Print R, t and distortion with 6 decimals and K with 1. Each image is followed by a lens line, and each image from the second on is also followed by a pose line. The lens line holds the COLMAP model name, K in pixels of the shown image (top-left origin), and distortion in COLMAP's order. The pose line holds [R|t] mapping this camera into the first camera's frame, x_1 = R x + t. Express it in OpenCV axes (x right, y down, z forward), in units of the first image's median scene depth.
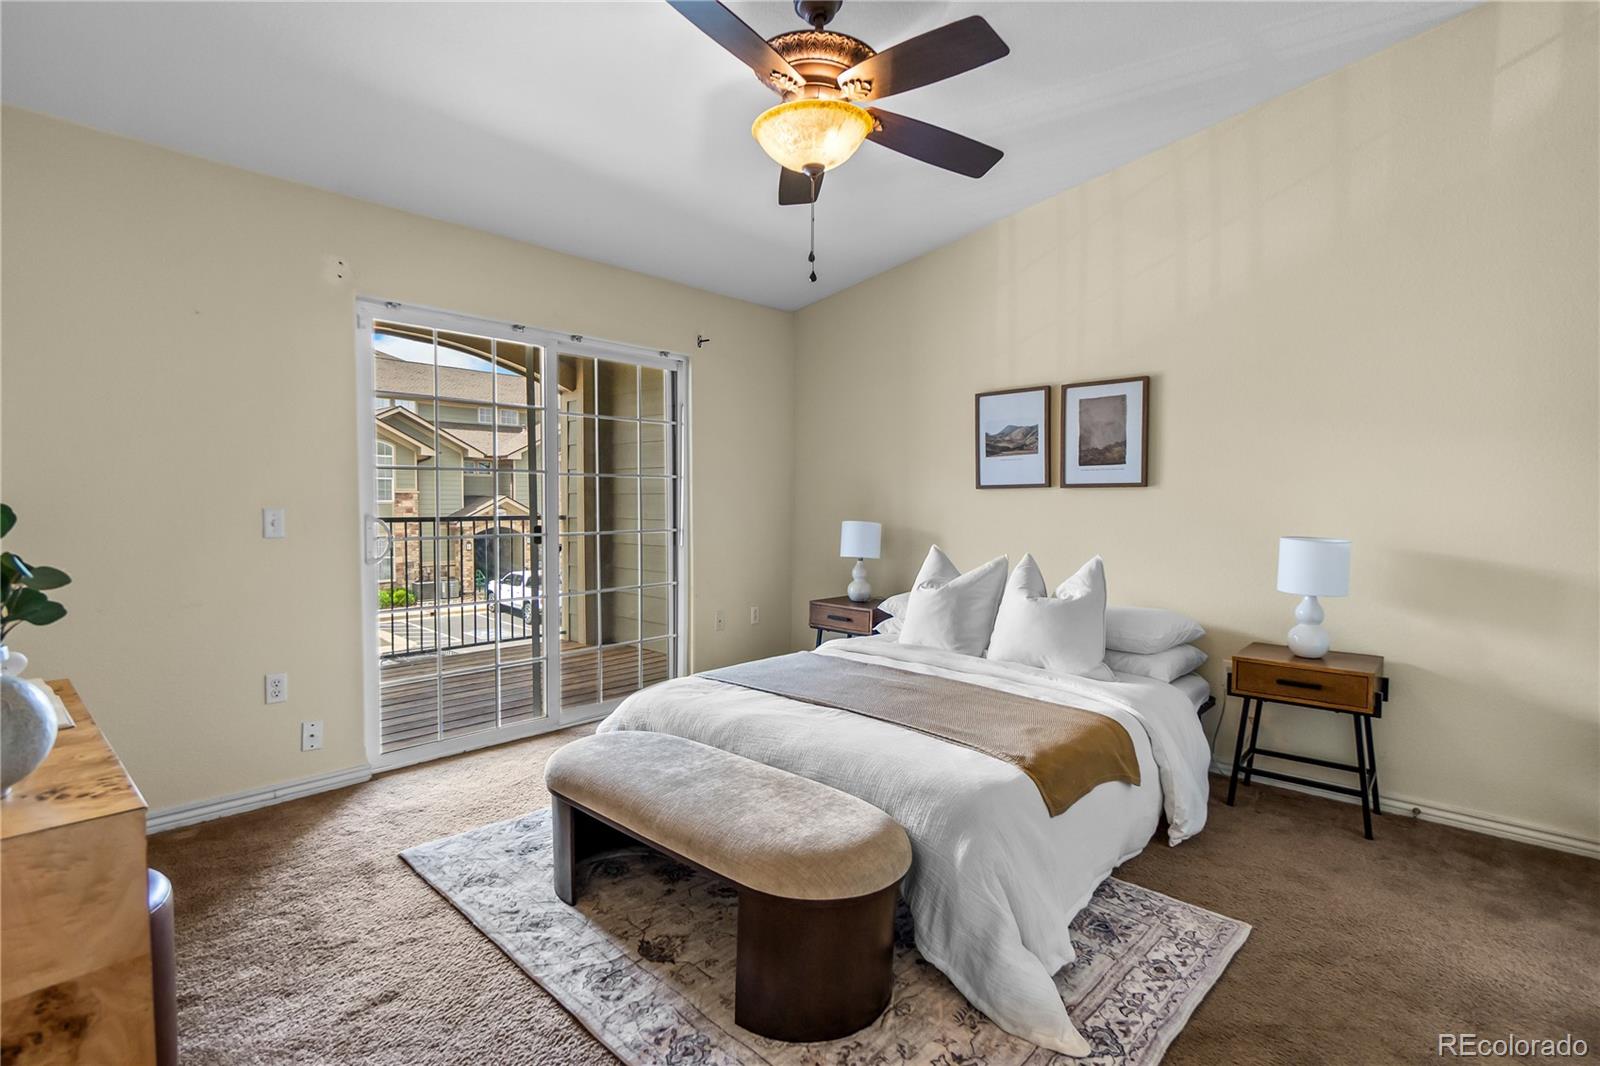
lens RADIAL K [[772.8, 0, 799.7], [0, 772.8, 538.5], [0, 0, 1]] dist [-0.003821, 0.000001]
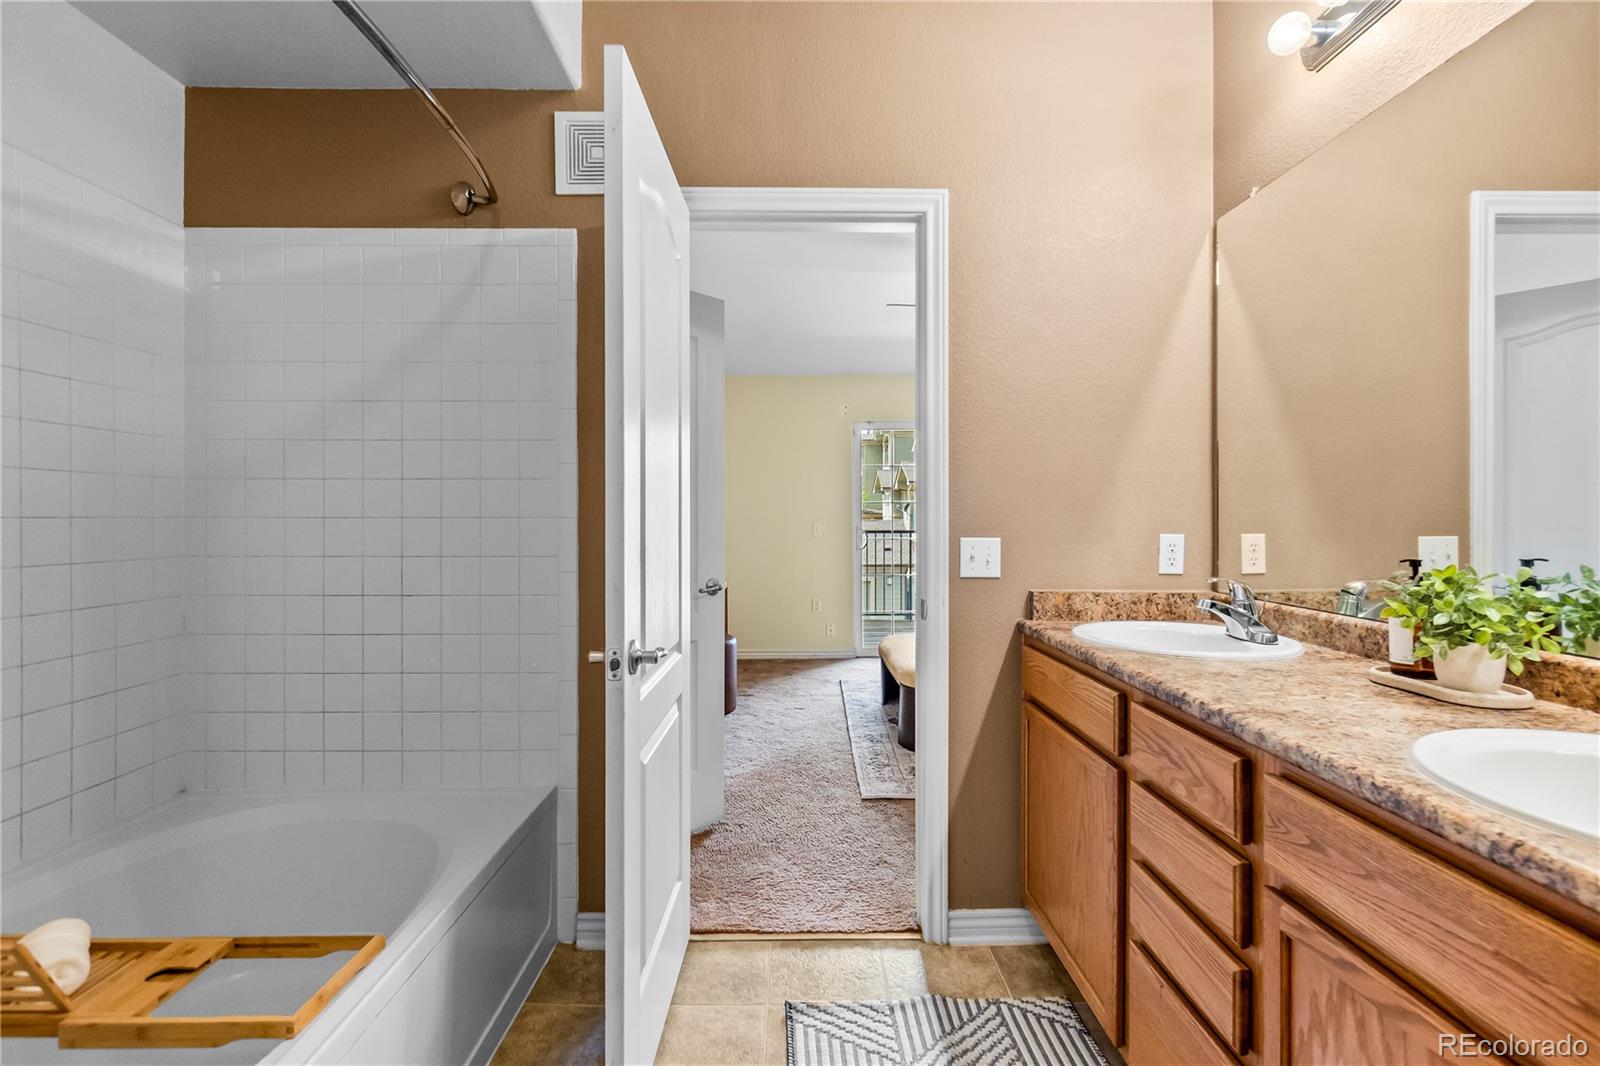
lens RADIAL K [[703.0, 0, 800.0], [0, 703.0, 535.3], [0, 0, 1]] dist [-0.000417, 0.000083]
pose [[0.682165, 0.010251, -0.731126, 0.687418], [-0.031960, 0.999364, -0.015807, 0.025492], [0.730499, 0.034150, 0.682059, -0.373419]]
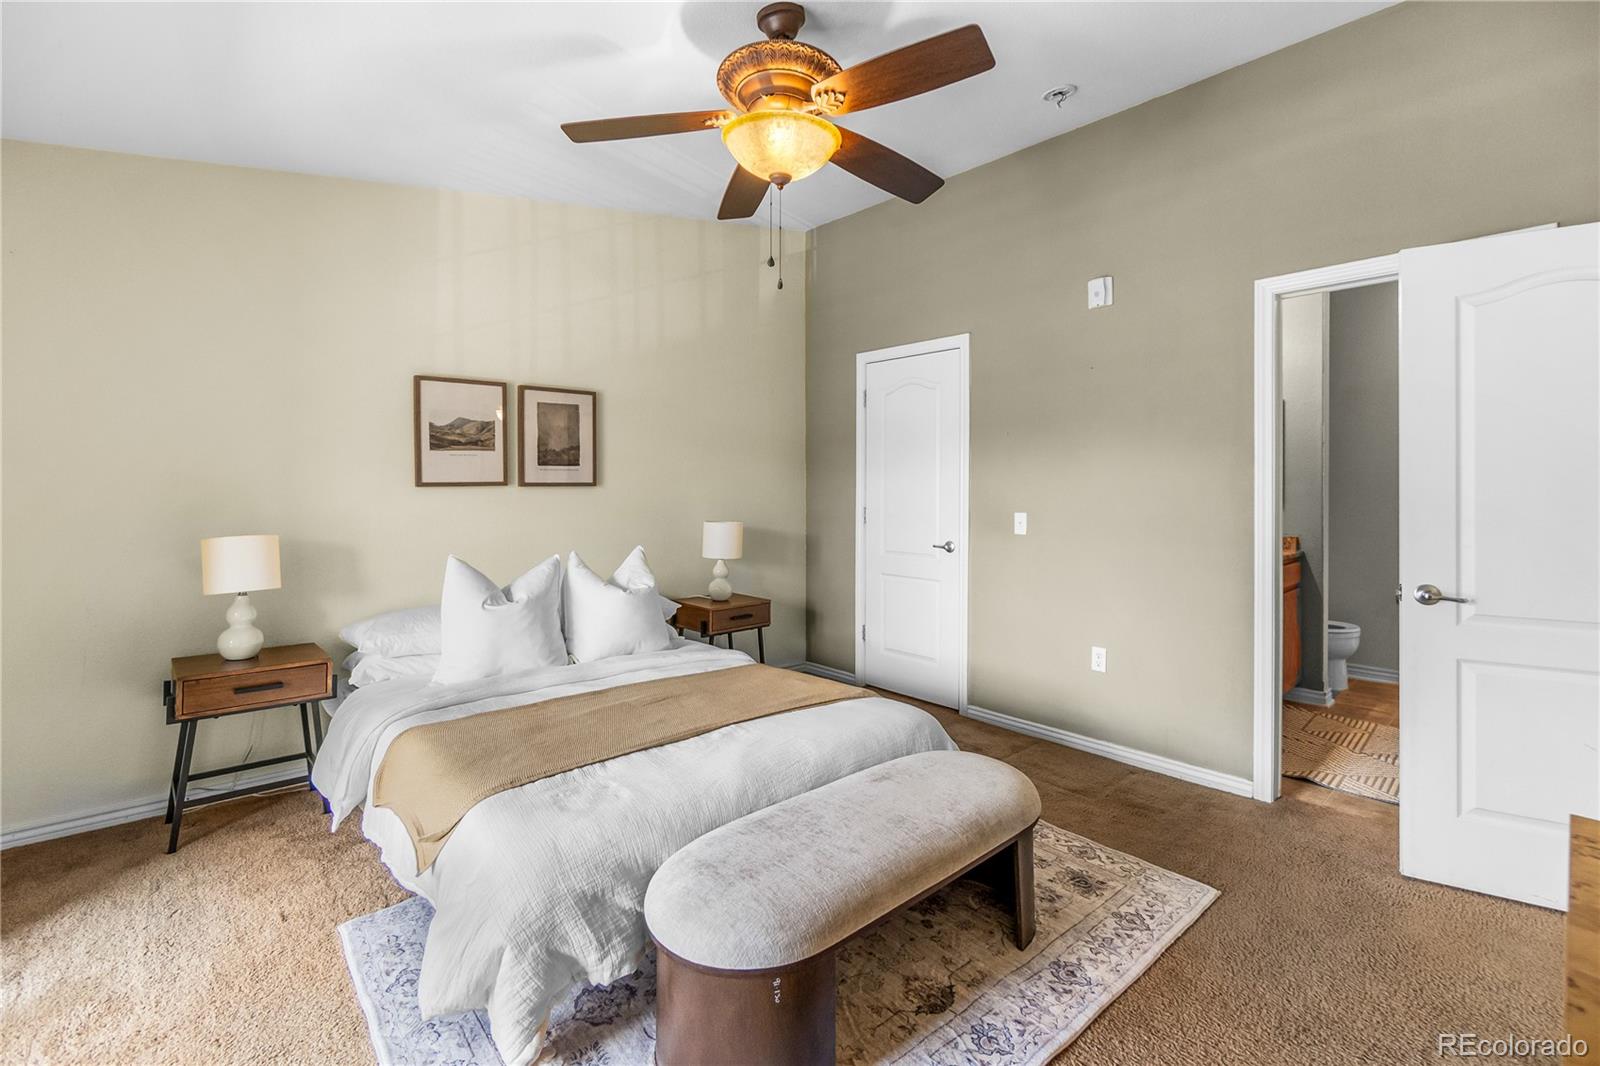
lens RADIAL K [[706.9, 0, 796.6], [0, 706.9, 491.7], [0, 0, 1]] dist [-0.003154, -0.000408]
pose [[0.092330, -0.008878, 0.995689, -0.647277], [0.049724, 0.998754, 0.004294, -0.052982], [-0.994486, 0.049113, 0.092657, 0.659367]]
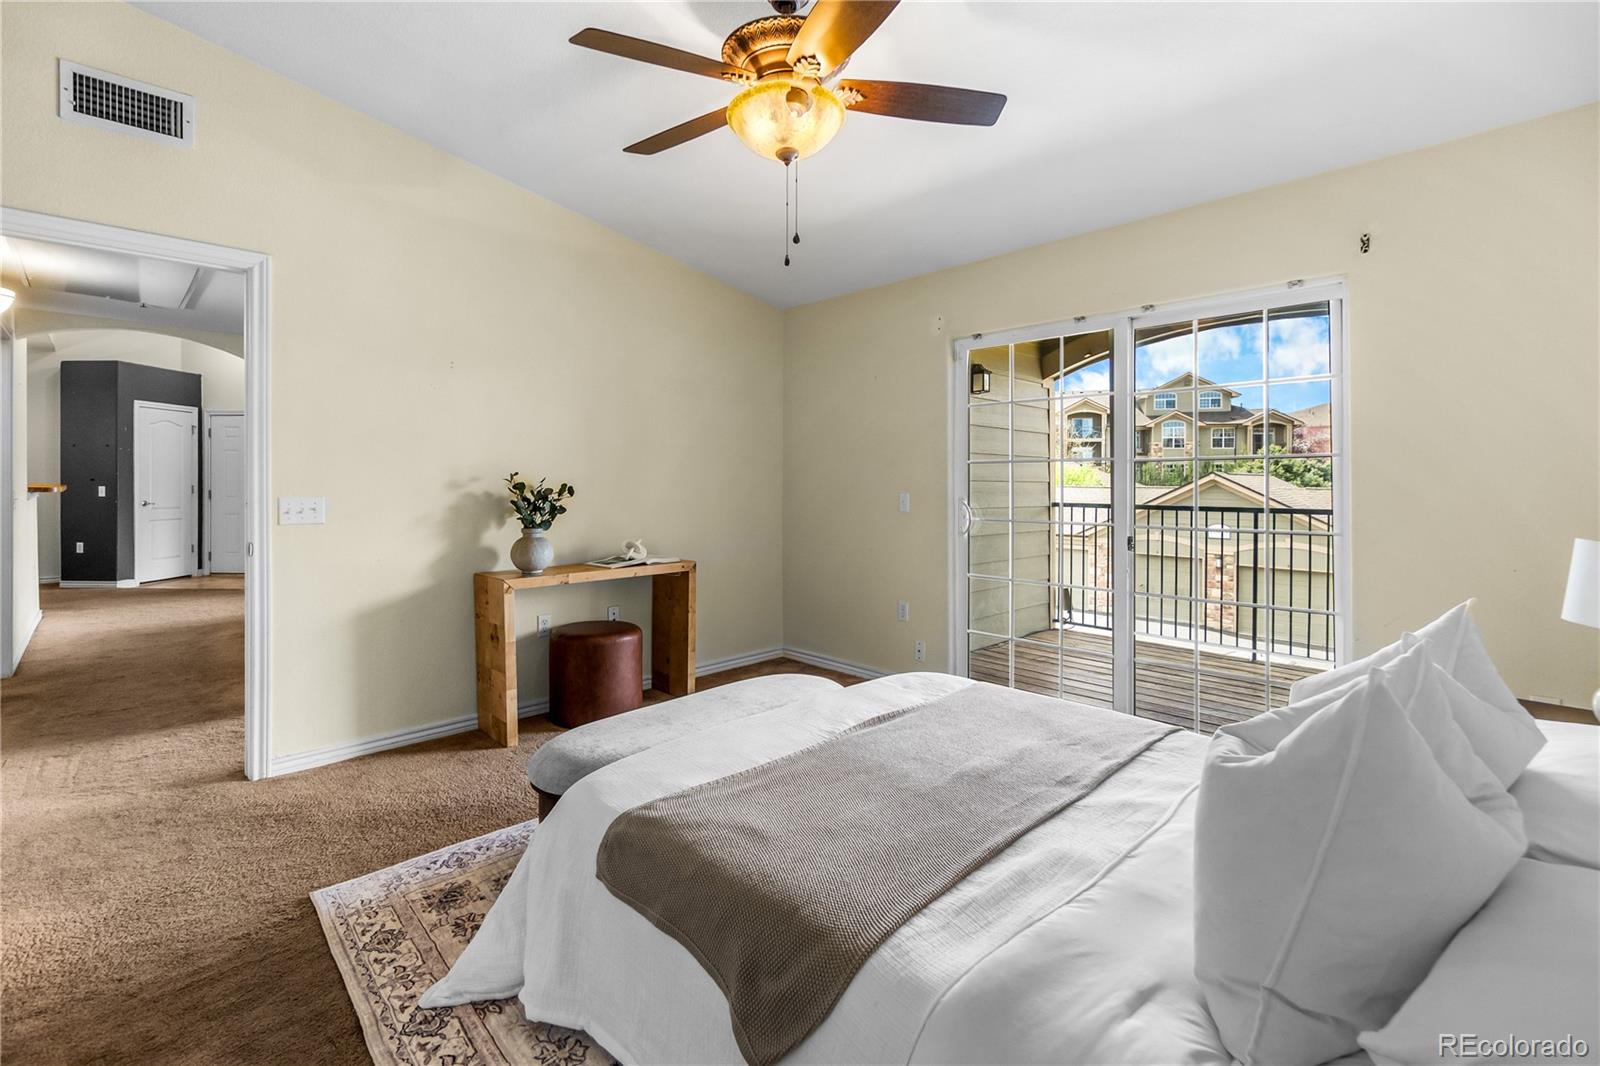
lens RADIAL K [[709.7, 0, 781.1], [0, 709.7, 484.3], [0, 0, 1]] dist [-0.000324, 0.000176]
pose [[-0.071659, -0.005188, -0.997416, 0.675374], [-0.057121, 0.998367, -0.001089, -0.036629], [0.995792, 0.056895, -0.071838, 0.782684]]
